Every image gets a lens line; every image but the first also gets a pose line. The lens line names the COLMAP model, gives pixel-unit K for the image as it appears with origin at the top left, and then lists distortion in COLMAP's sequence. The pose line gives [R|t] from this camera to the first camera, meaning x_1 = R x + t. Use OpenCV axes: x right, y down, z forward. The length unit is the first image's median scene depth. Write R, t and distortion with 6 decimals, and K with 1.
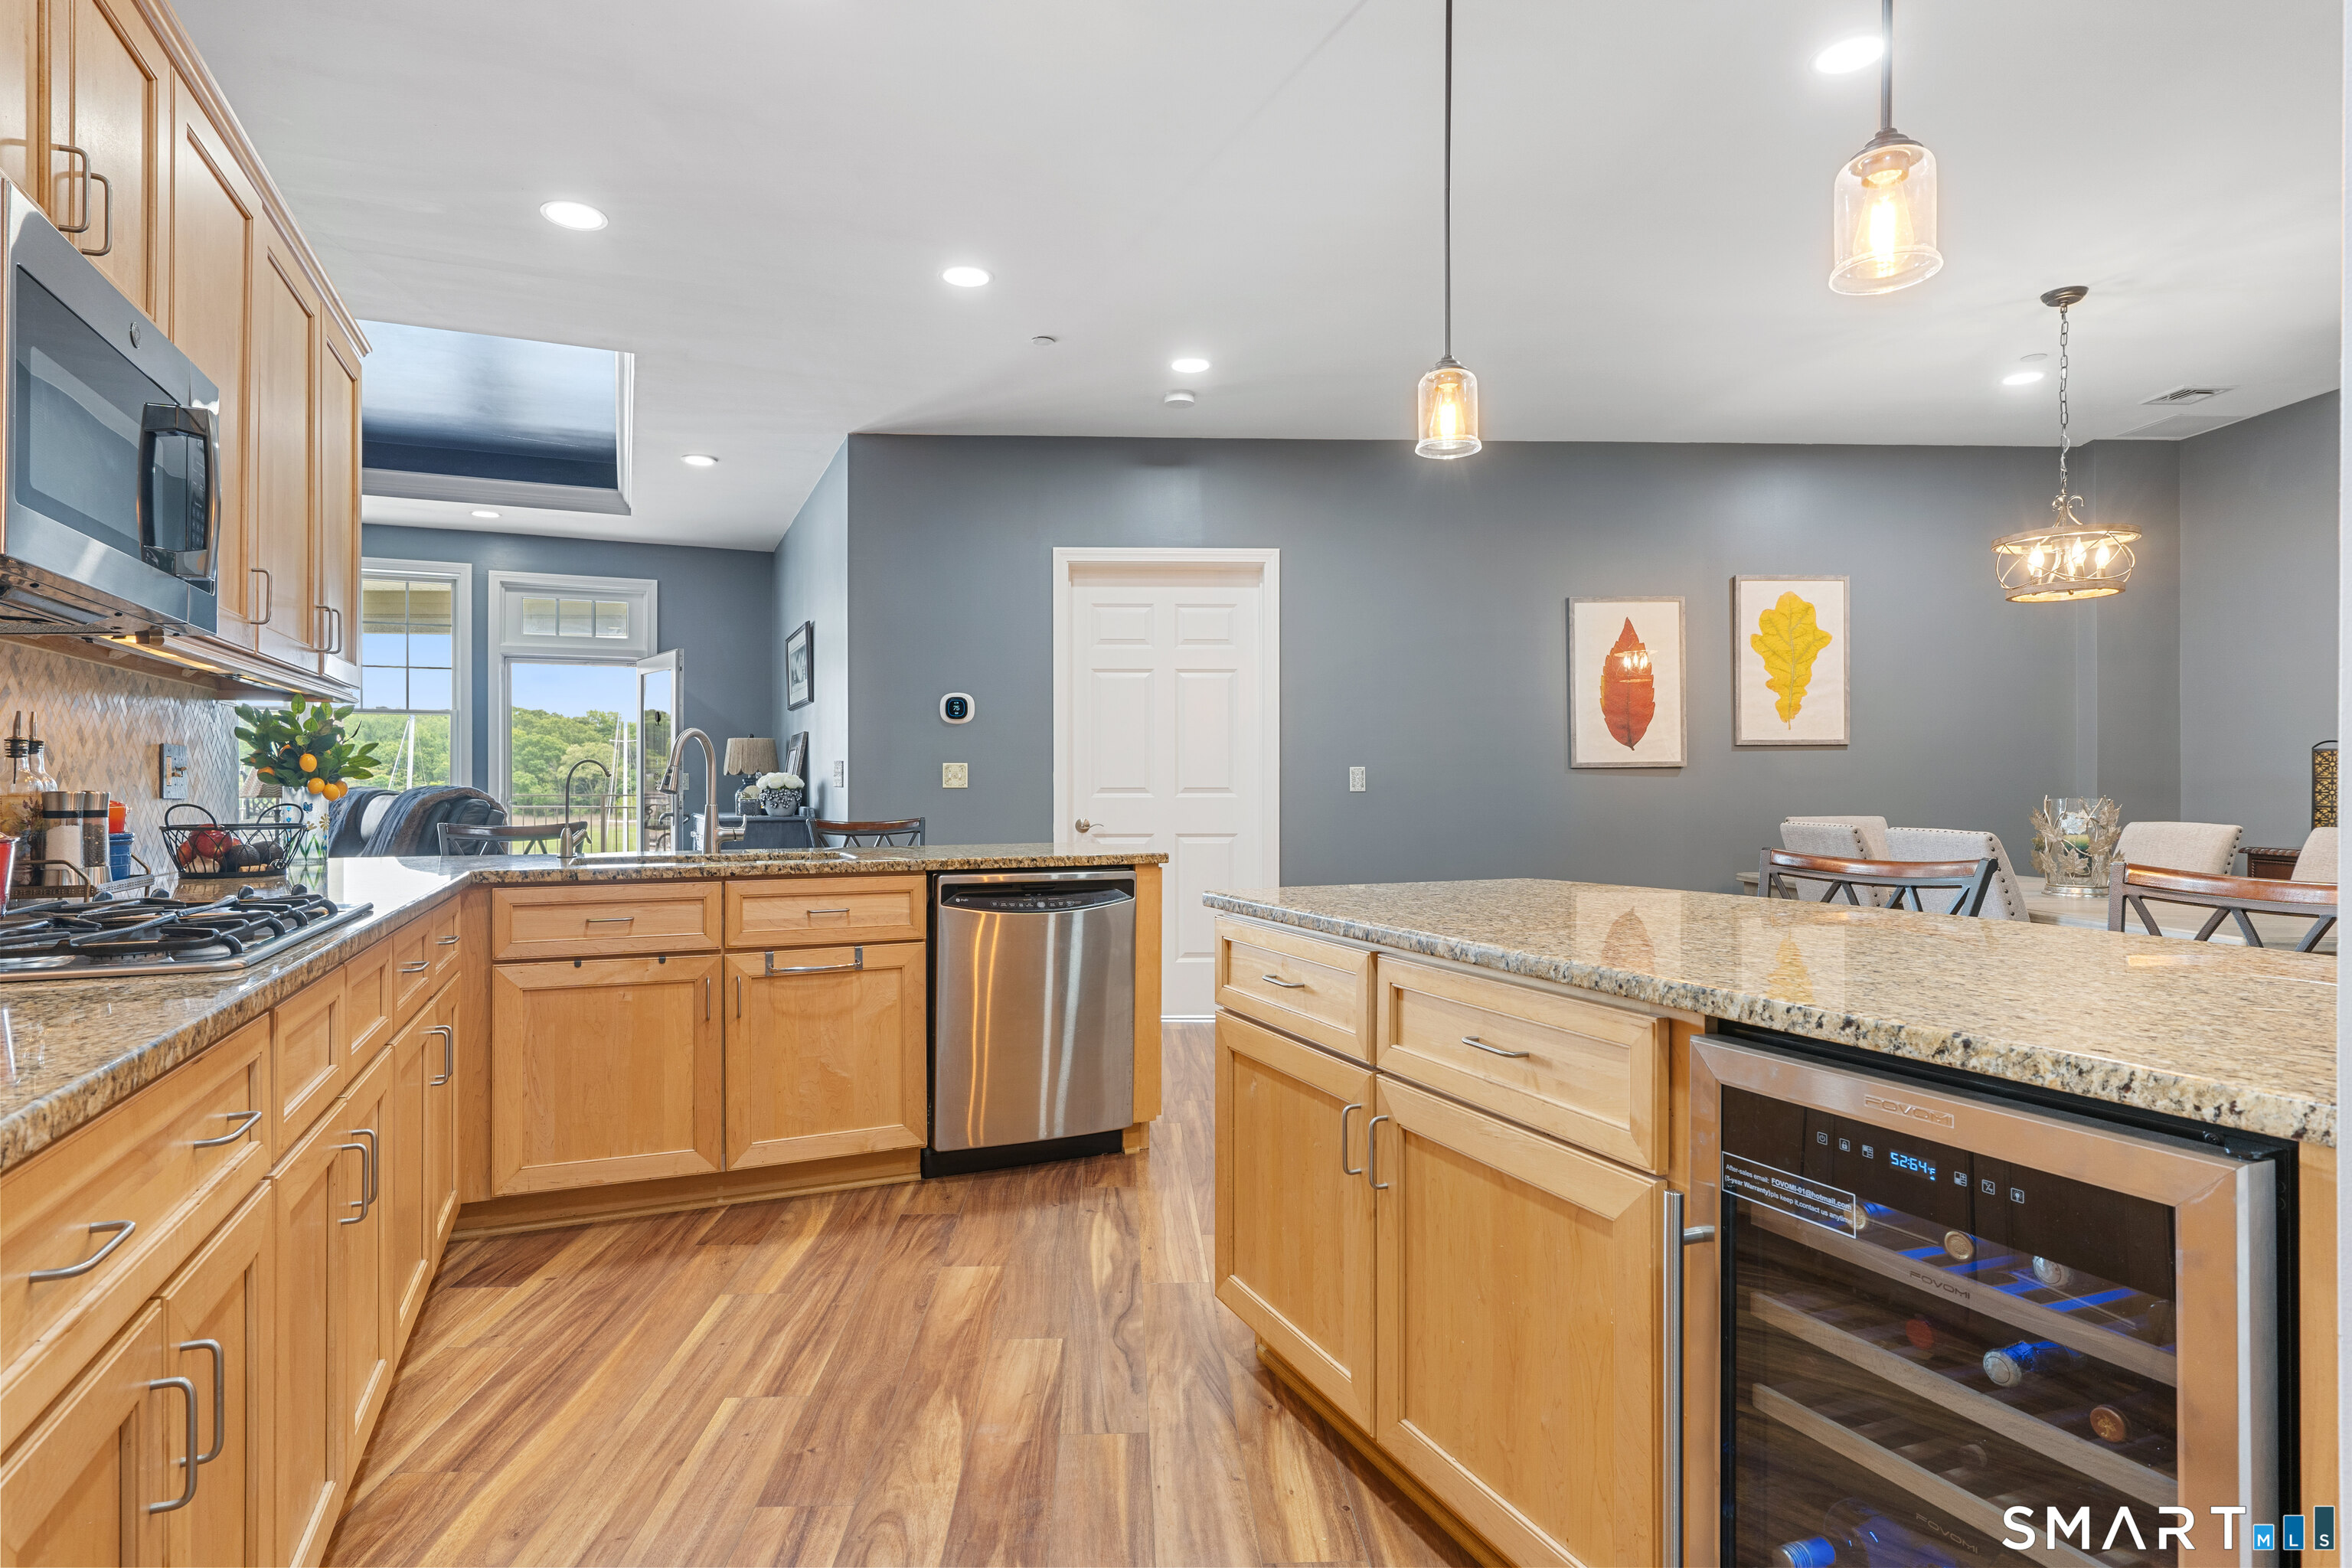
lens RADIAL K [[1242.4, 0, 1165.7], [0, 1242.4, 779.2], [0, 0, 1]] dist [-0.000559, -0.000830]
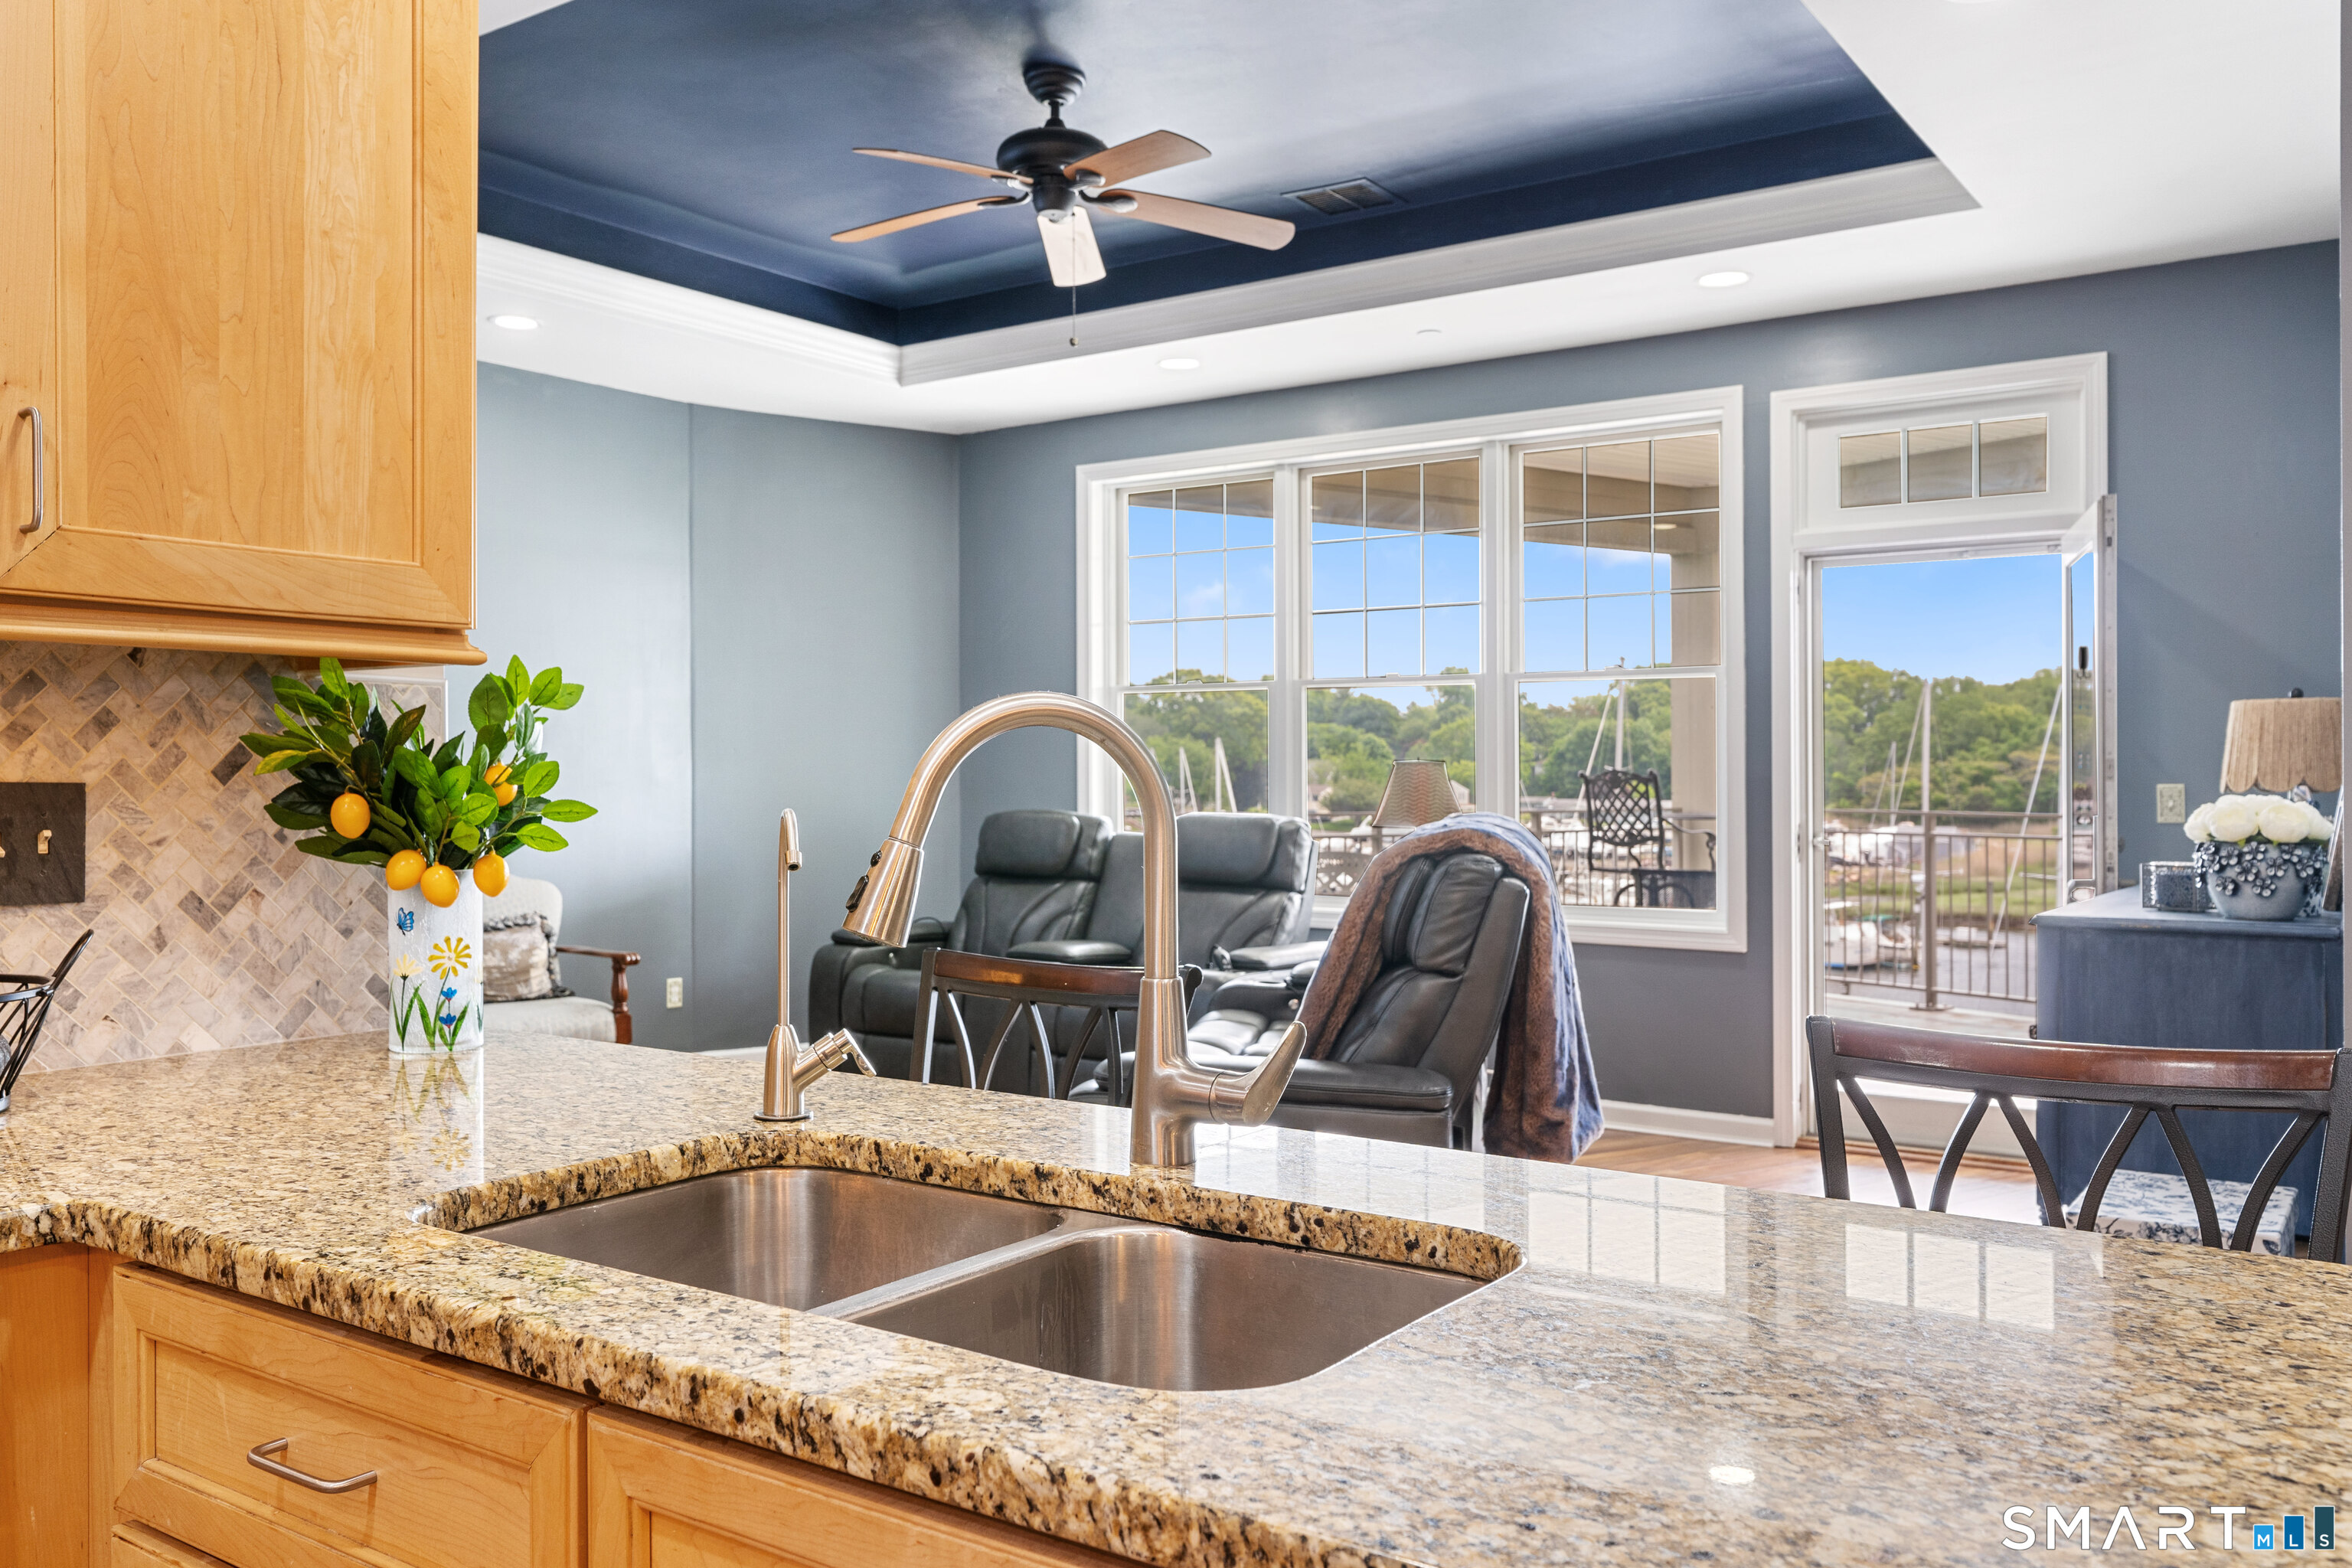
lens RADIAL K [[1857.3, 0, 1173.5], [0, 1857.3, 774.0], [0, 0, 1]] dist [-0.000659, 0.002631]
pose [[0.522534, 0.001425, -0.852617, -0.035779], [0.001637, 0.999995, 0.002674, -0.030435], [0.852617, -0.002793, 0.522529, 0.995933]]
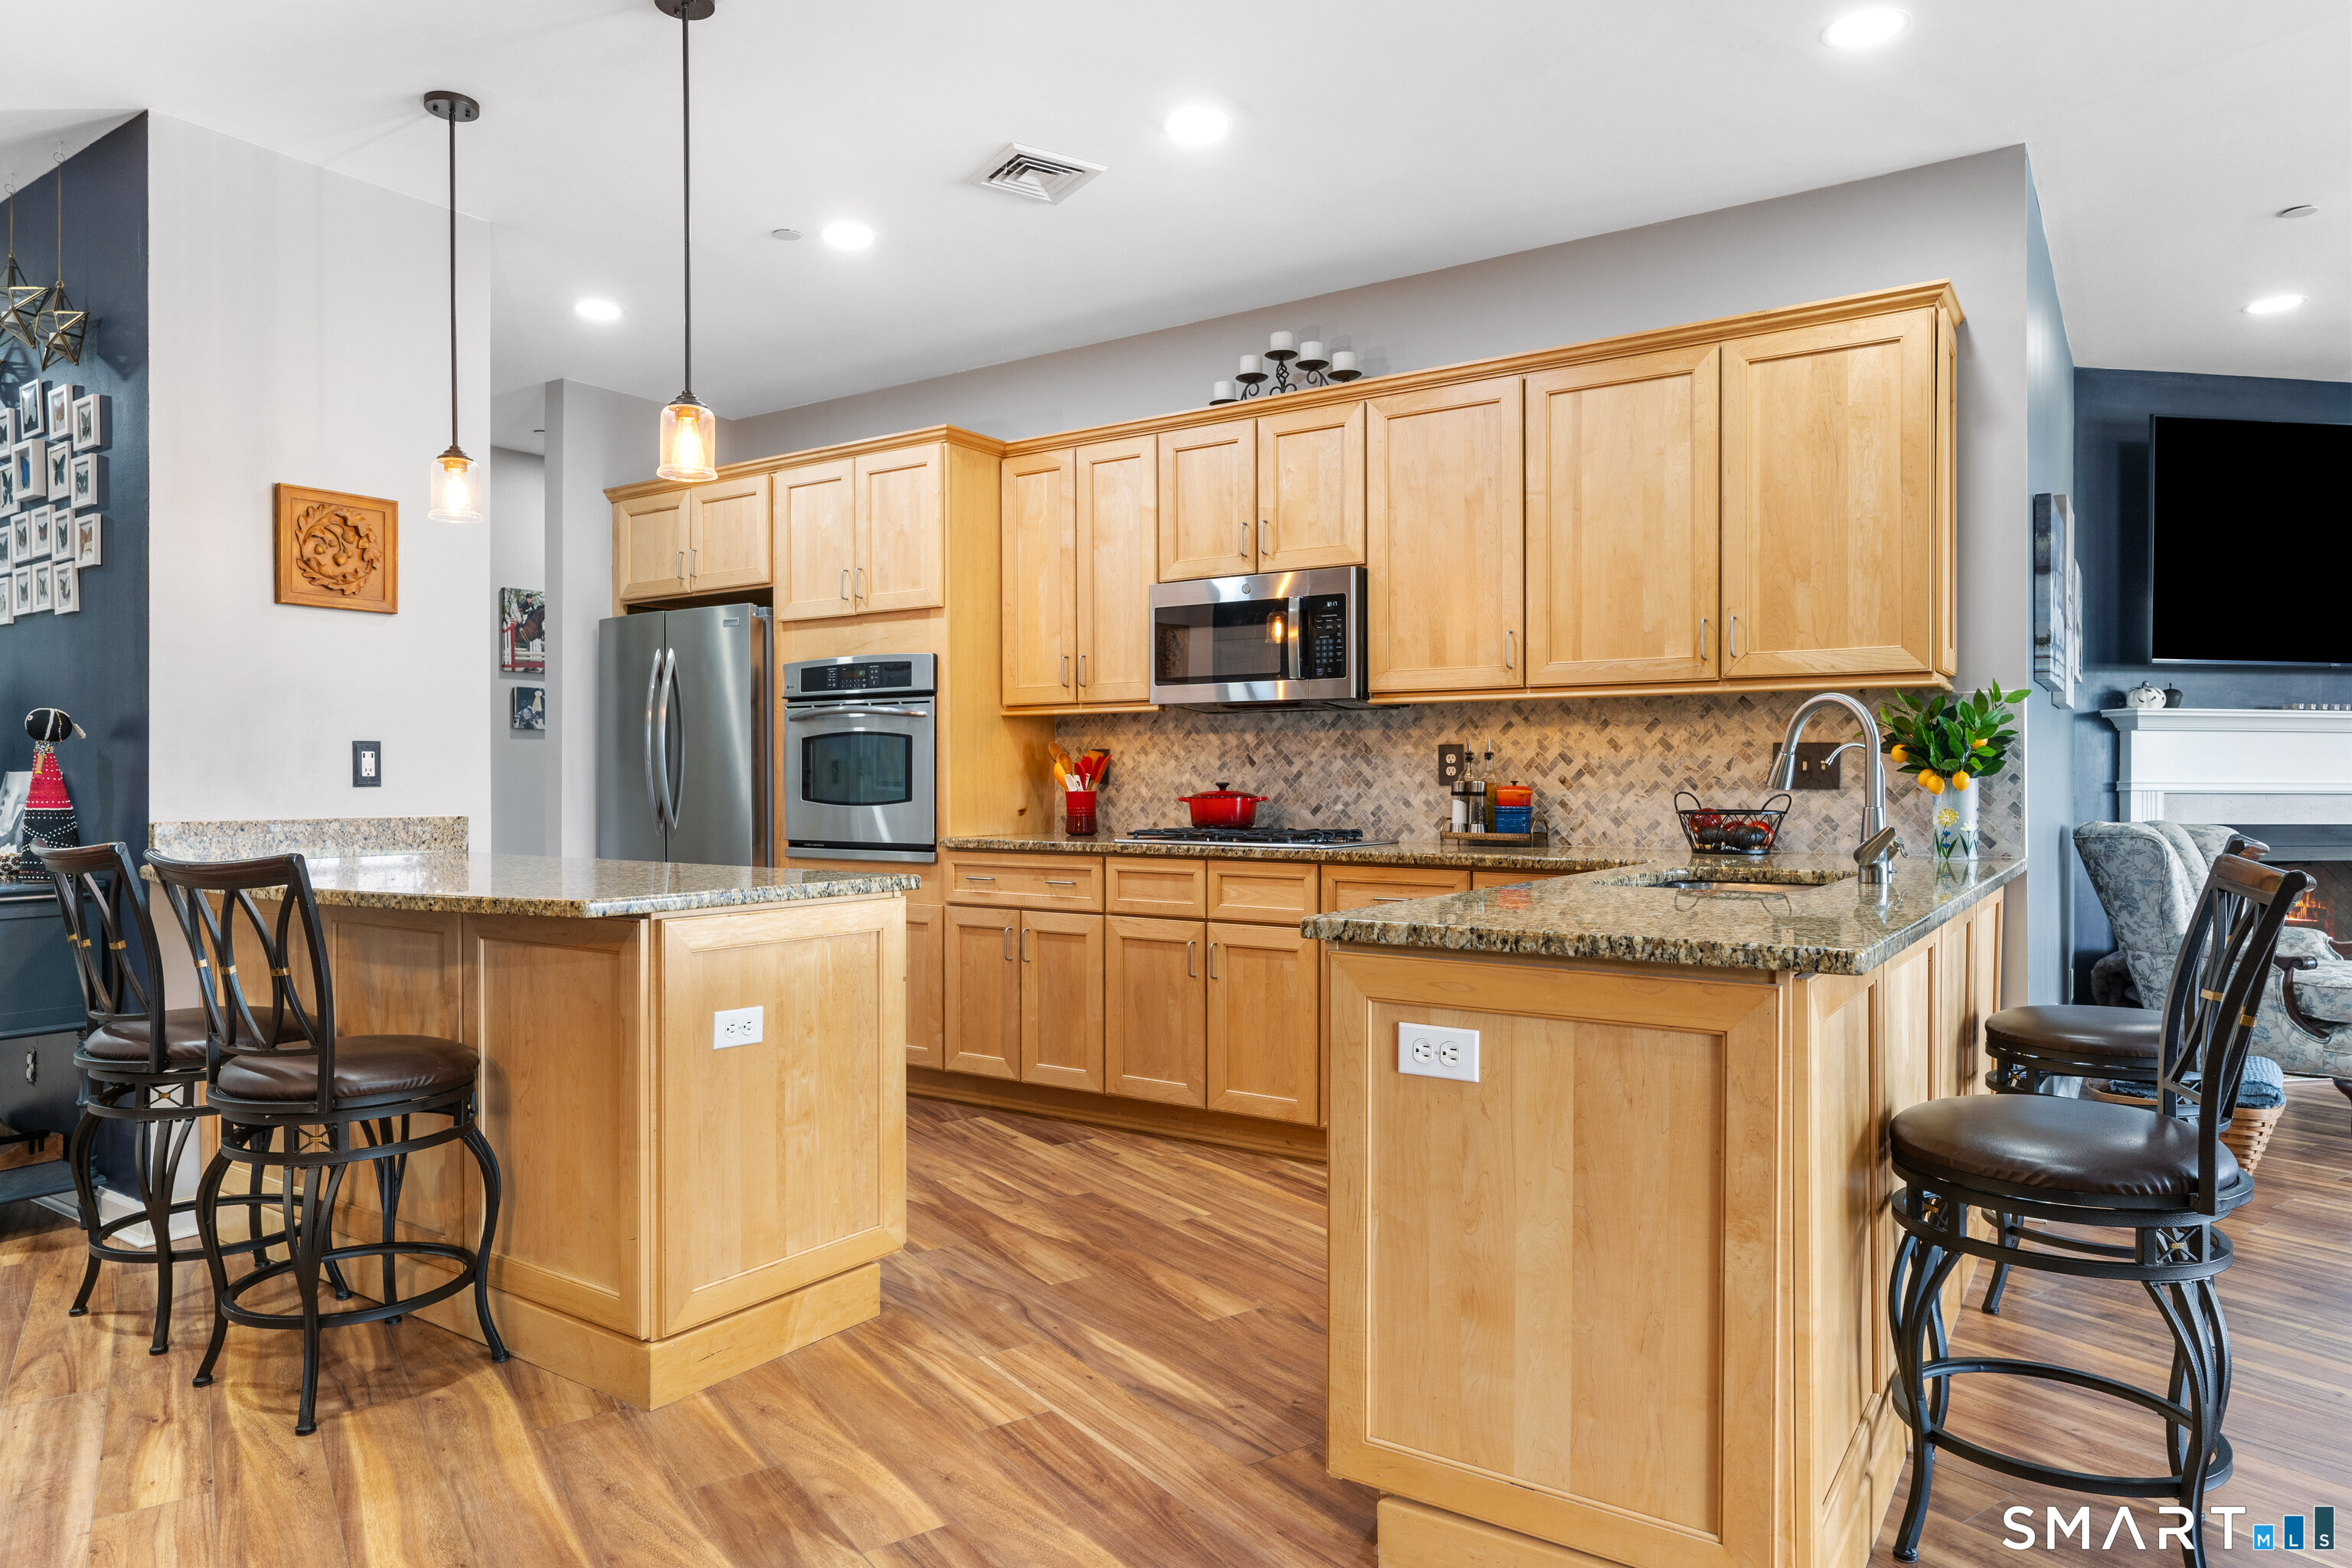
lens RADIAL K [[1507.4, 0, 1170.5], [0, 1507.4, 782.9], [0, 0, 1]] dist [-0.002700, -0.000008]
pose [[-0.852906, 0.002717, -0.522058, 0.442648], [0.004723, 0.999986, -0.002512, 0.011464], [0.522043, -0.004608, -0.852907, 1.871270]]
